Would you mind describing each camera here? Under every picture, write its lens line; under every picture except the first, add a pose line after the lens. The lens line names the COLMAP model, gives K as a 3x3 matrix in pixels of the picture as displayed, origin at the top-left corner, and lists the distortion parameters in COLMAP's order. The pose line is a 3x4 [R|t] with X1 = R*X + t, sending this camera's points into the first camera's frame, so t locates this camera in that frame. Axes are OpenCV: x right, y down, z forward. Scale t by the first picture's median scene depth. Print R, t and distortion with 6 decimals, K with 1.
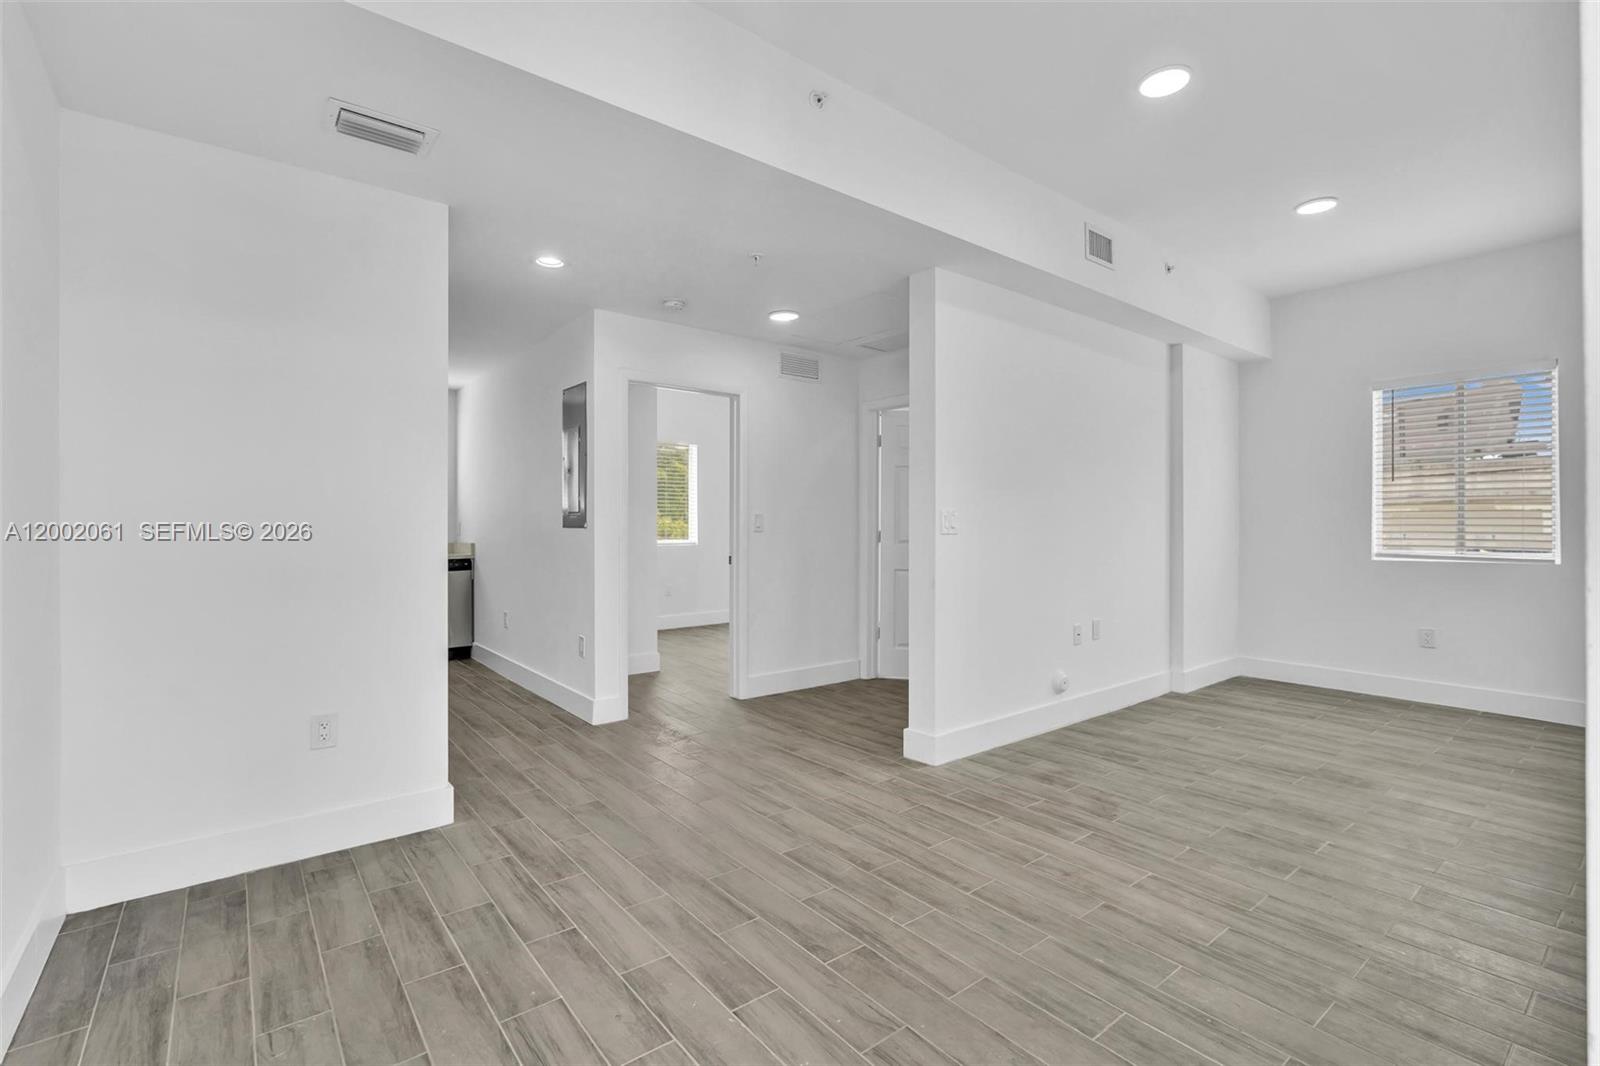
lens RADIAL K [[718.6, 0, 798.1], [0, 718.6, 528.5], [0, 0, 1]] dist [0.001400, 0.001495]
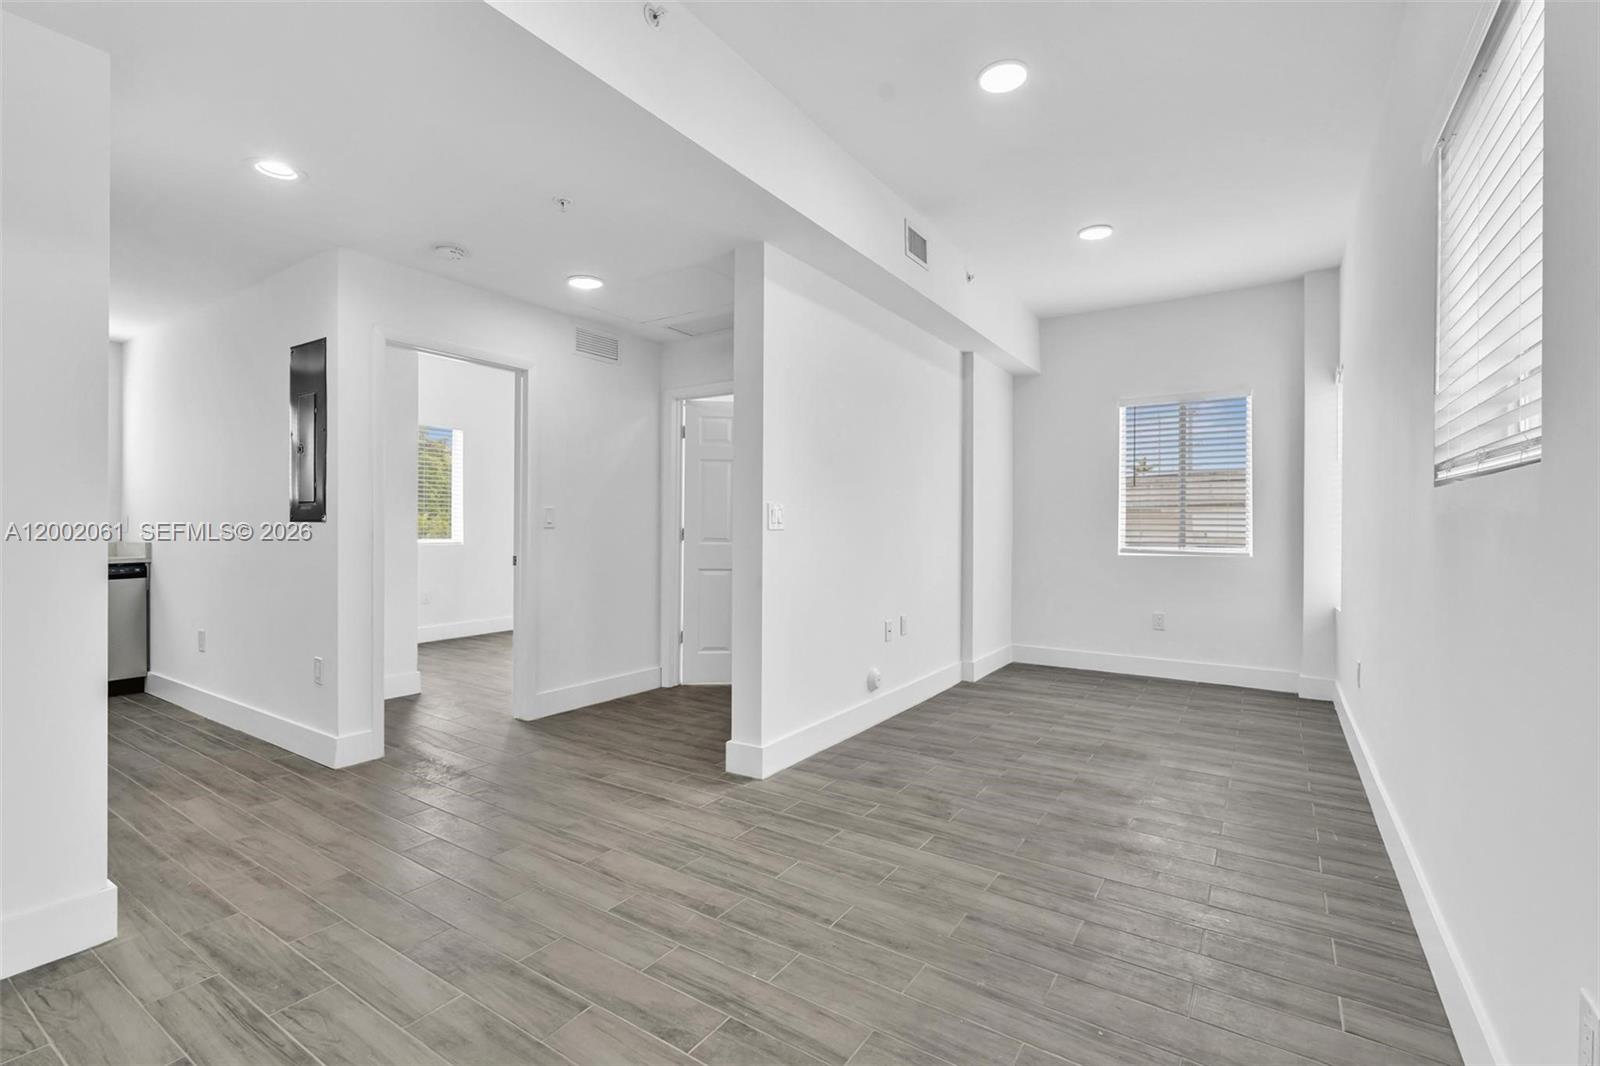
lens RADIAL K [[718.6, 0, 799.2], [0, 718.6, 530.0], [0, 0, 1]] dist [0.001400, 0.001495]
pose [[0.951839, 0.002650, 0.306587, -0.045793], [-0.003023, 0.999995, 0.000742, 0.006622], [-0.306584, -0.001633, 0.951842, 0.093118]]
